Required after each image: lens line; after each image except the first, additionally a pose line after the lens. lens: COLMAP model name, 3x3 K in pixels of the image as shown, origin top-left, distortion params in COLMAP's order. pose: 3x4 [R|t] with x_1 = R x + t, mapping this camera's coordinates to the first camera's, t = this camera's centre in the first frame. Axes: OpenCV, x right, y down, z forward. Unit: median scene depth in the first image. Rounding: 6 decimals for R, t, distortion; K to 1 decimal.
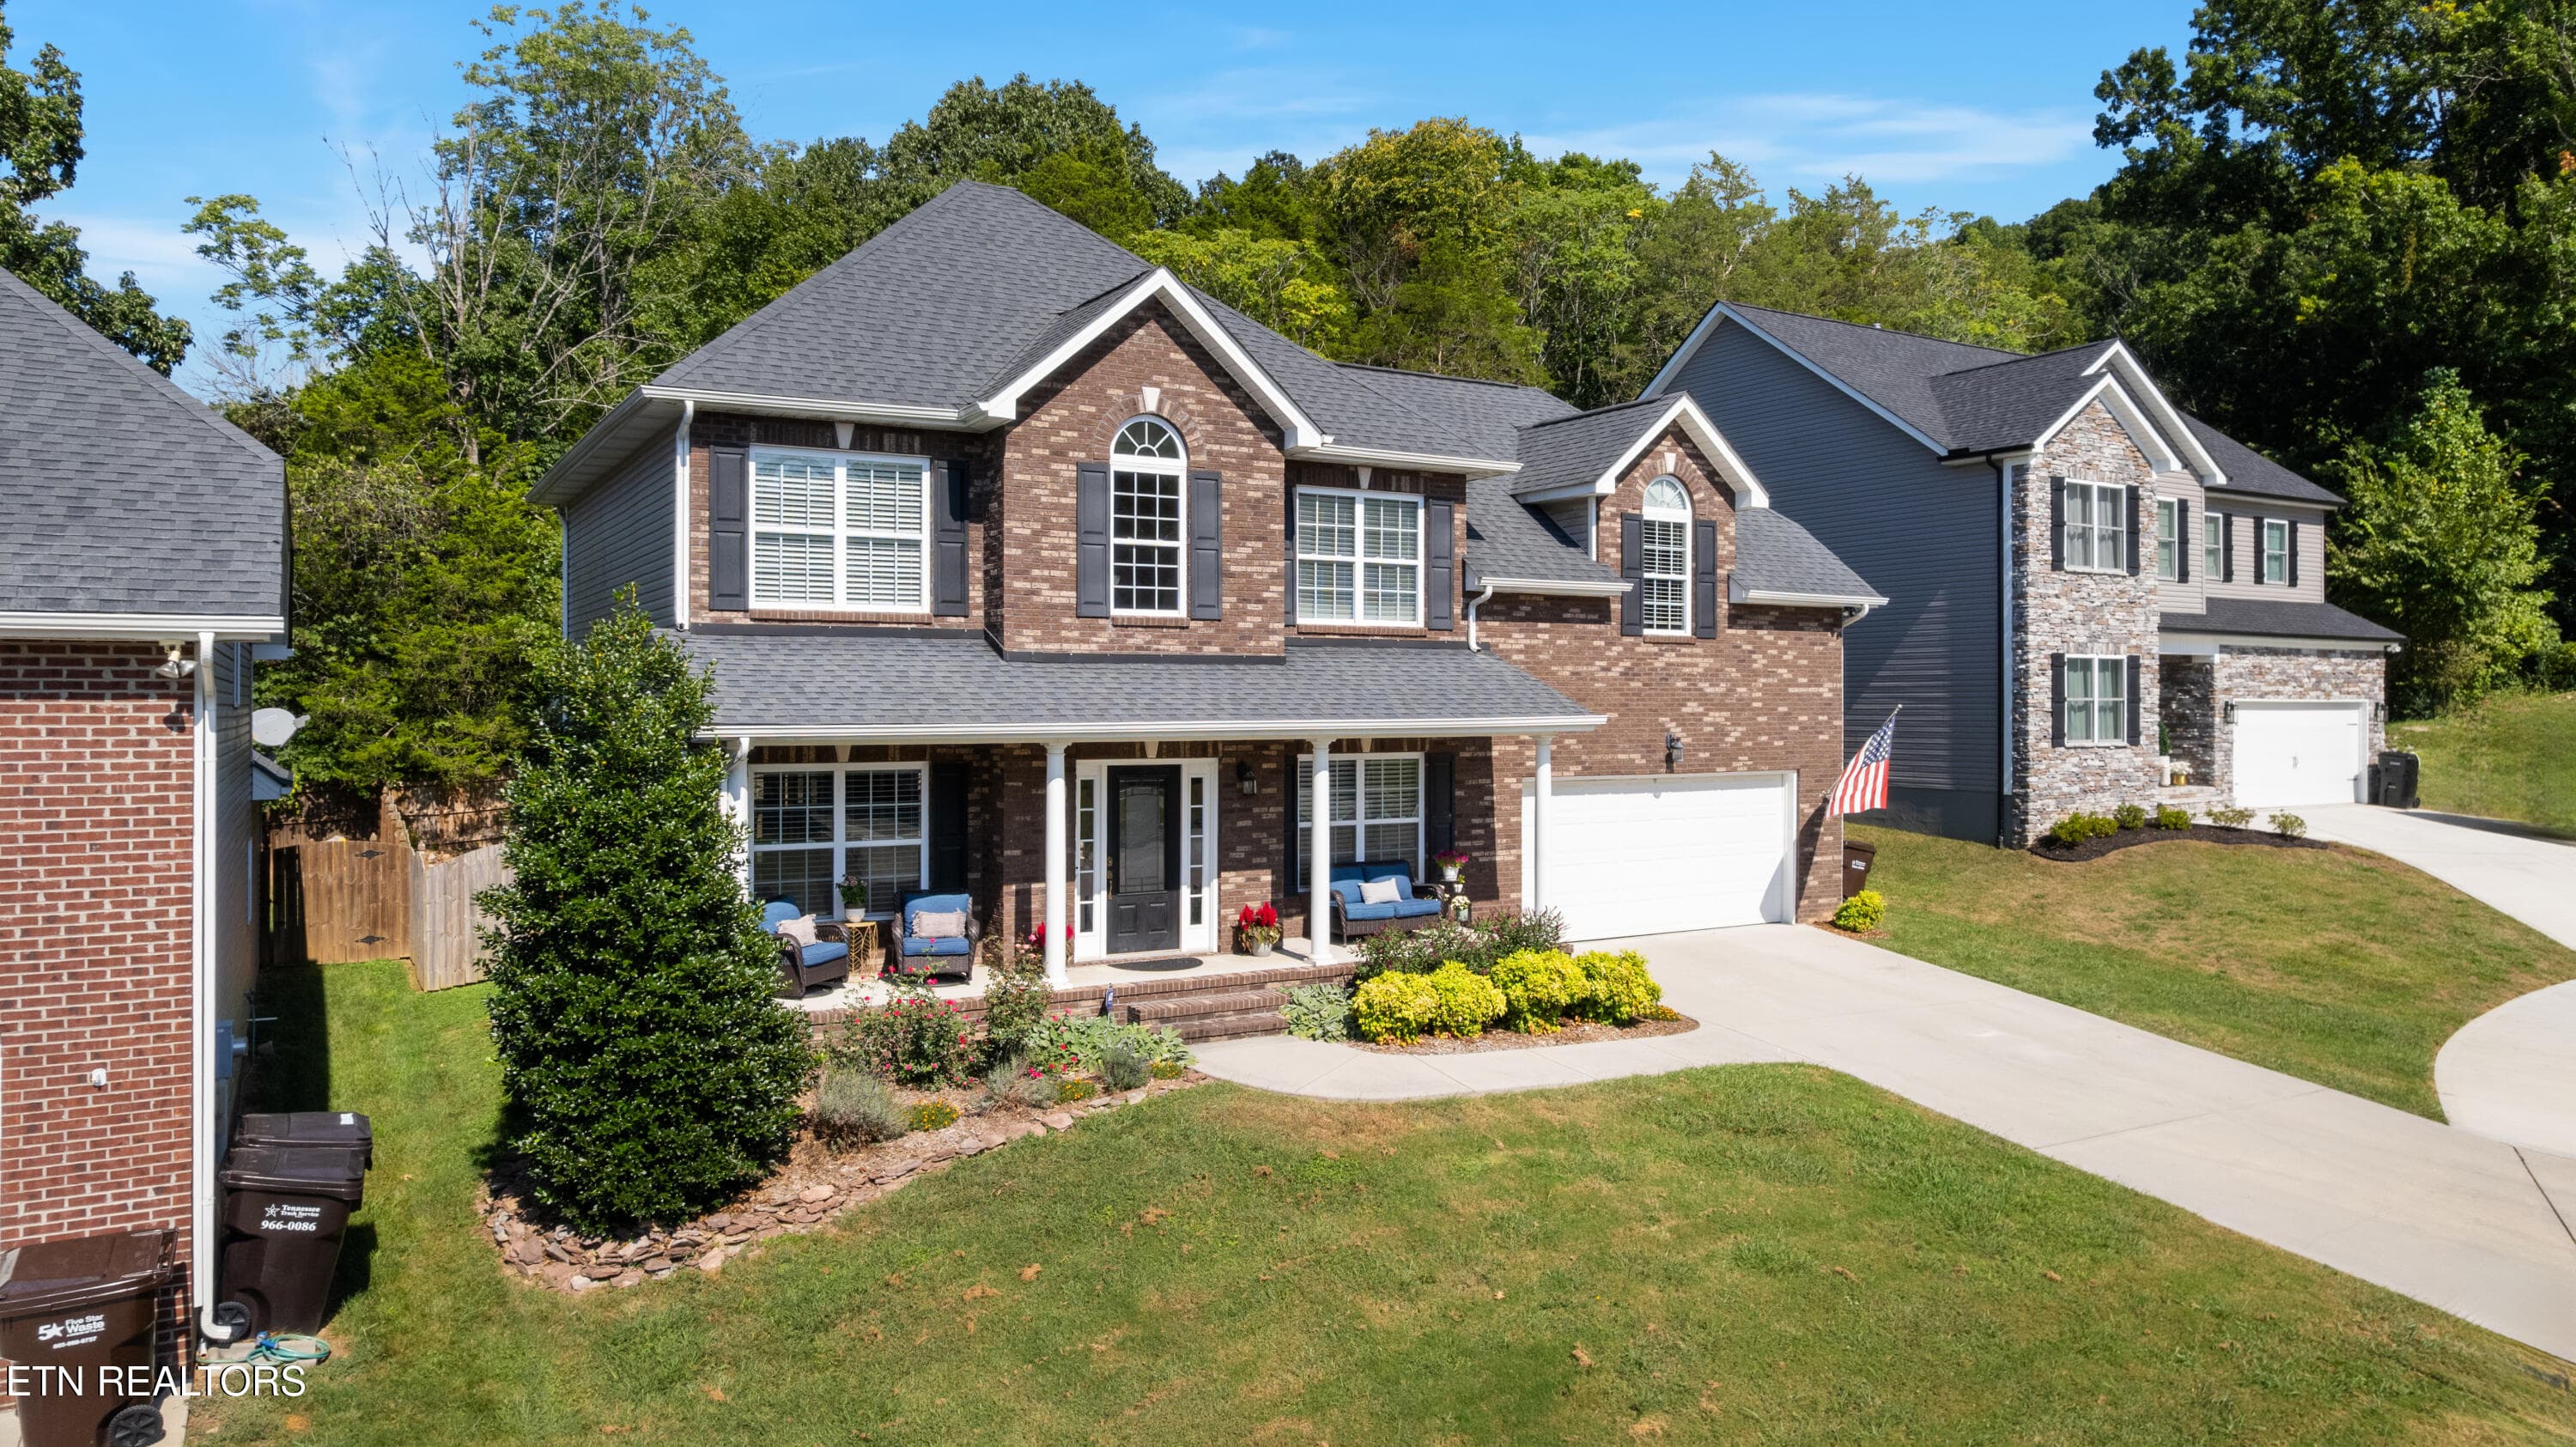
lens RADIAL K [[1883.8, 0, 1290.8], [0, 1883.8, 717.7], [0, 0, 1]] dist [-0.058852, 0.023890]
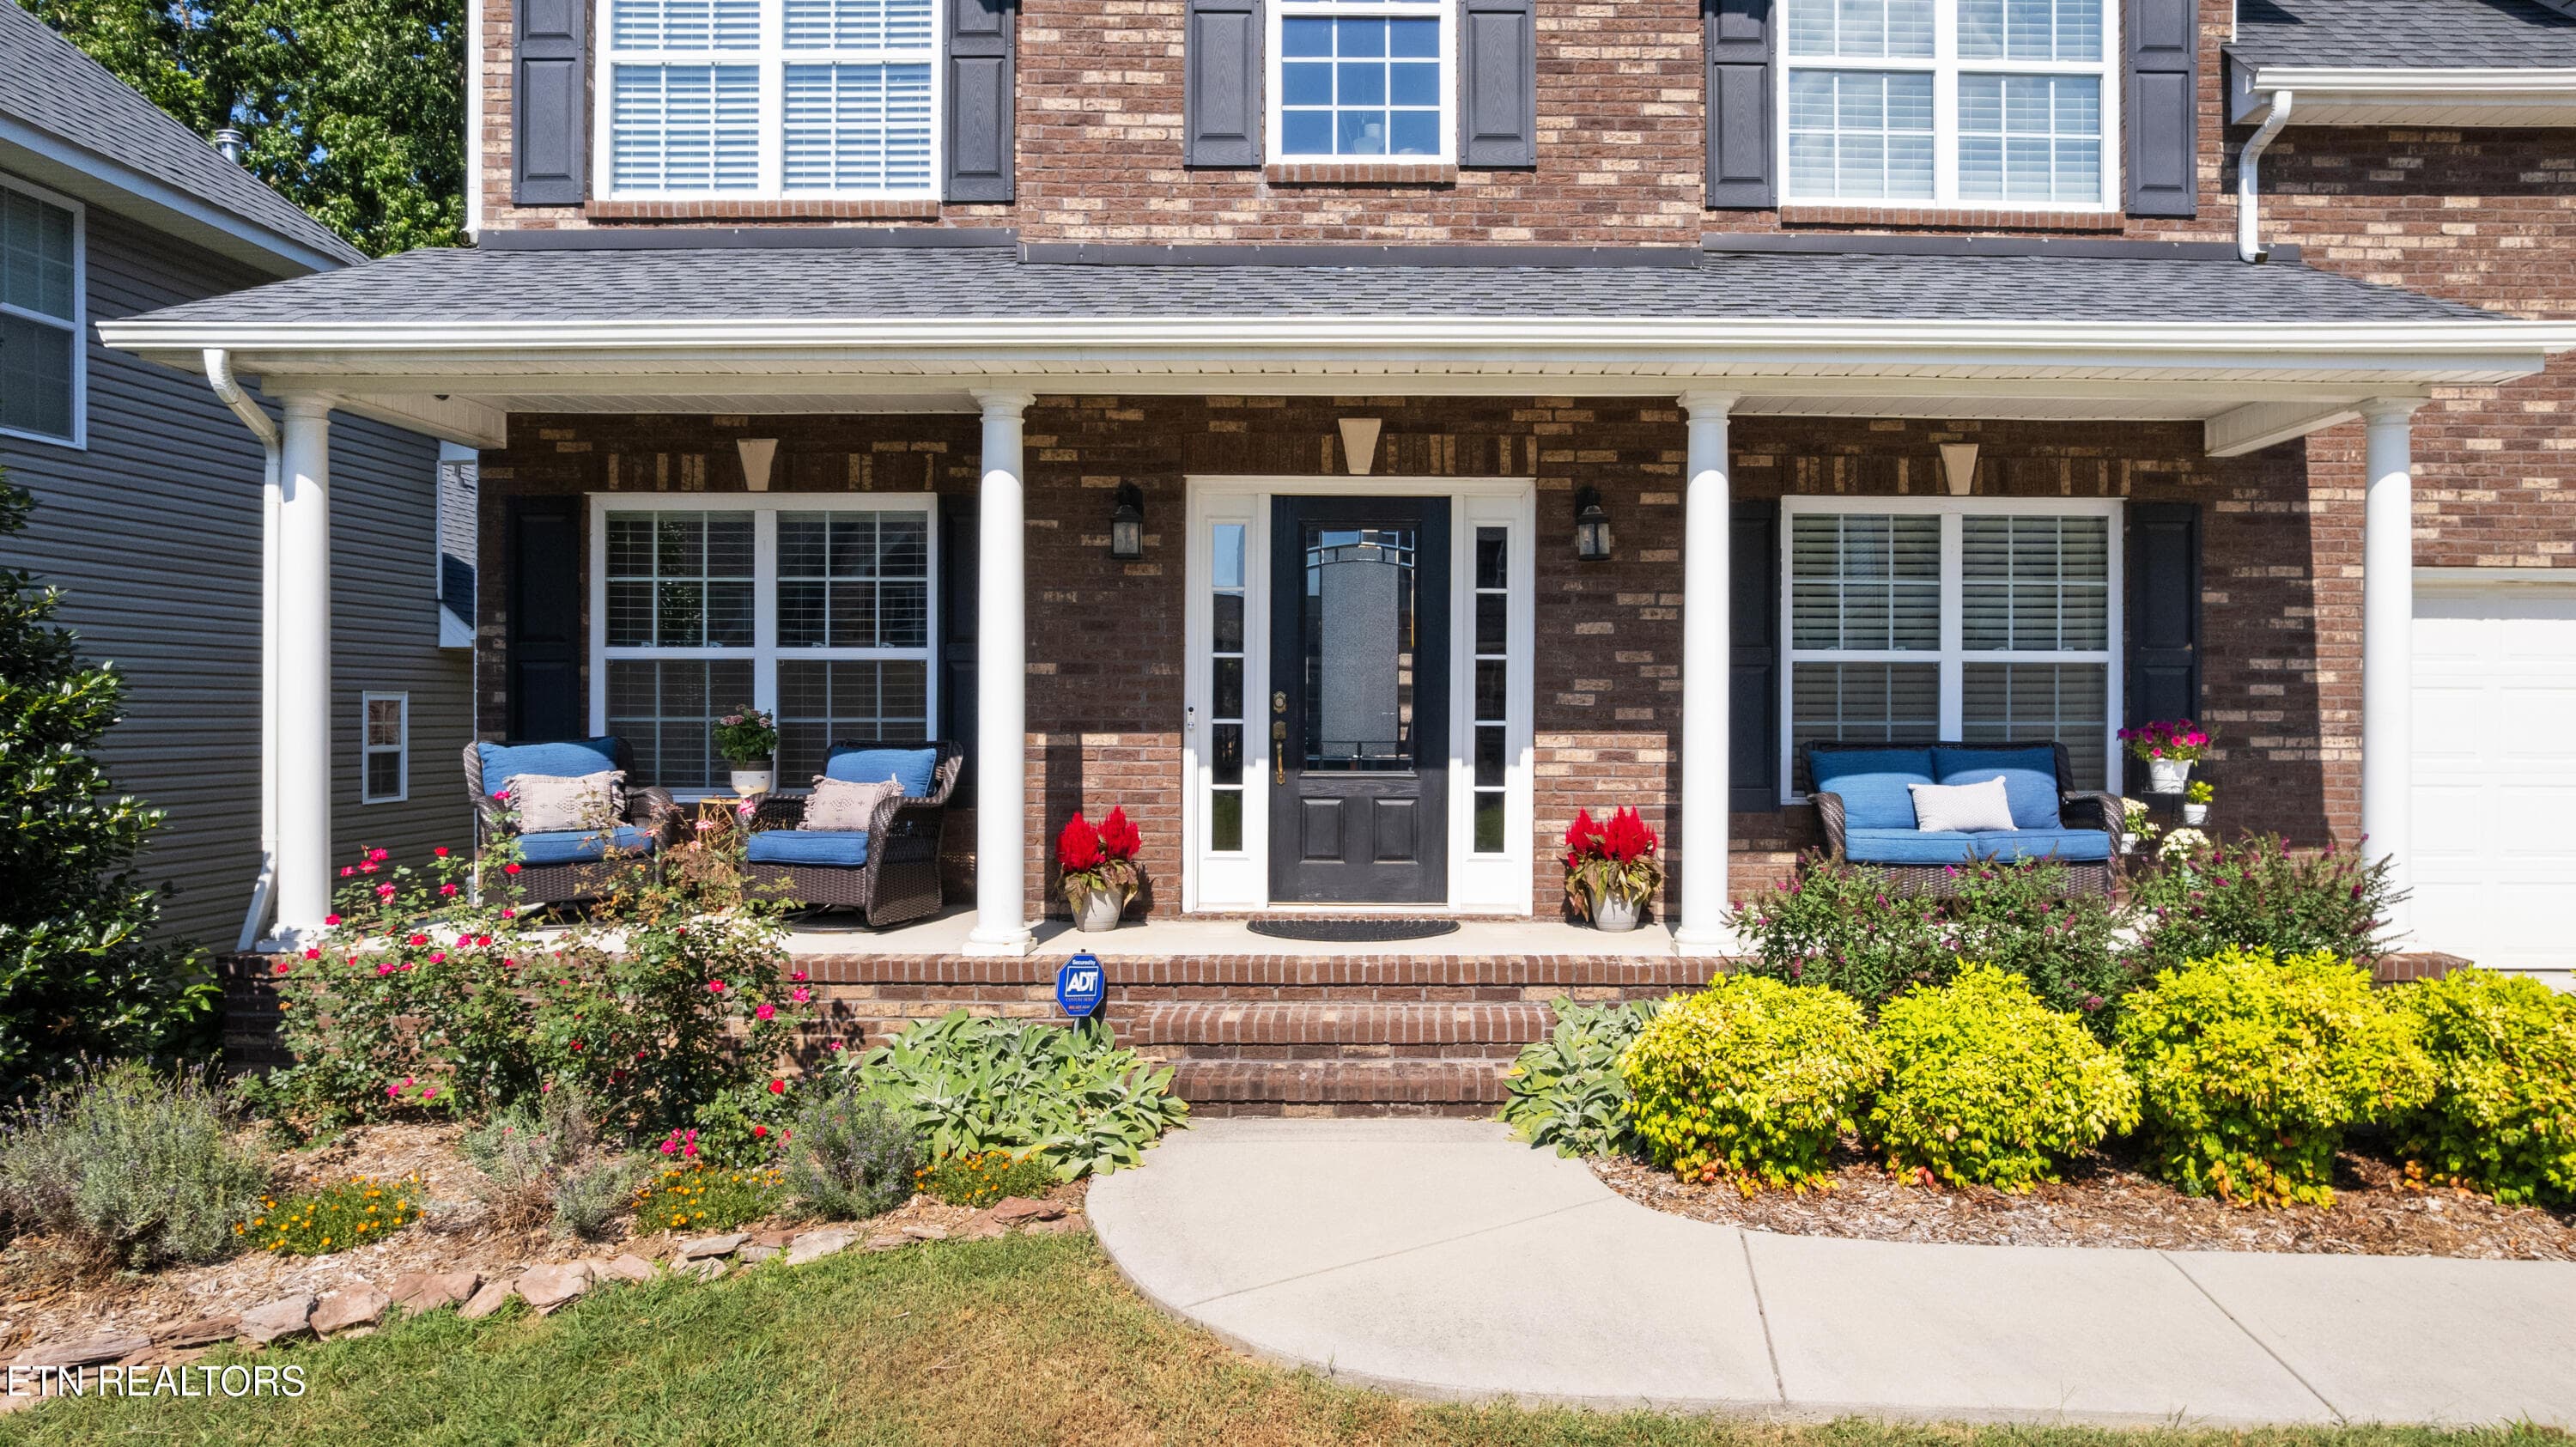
lens RADIAL K [[1883.8, 0, 1289.9], [0, 1883.8, 720.5], [0, 0, 1]] dist [-0.058852, 0.023890]
pose [[0.854837, 0.007993, -0.518835, 0.146198], [-0.012805, 0.999902, -0.005693, 0.083018], [0.518738, 0.011510, 0.854856, 0.600490]]
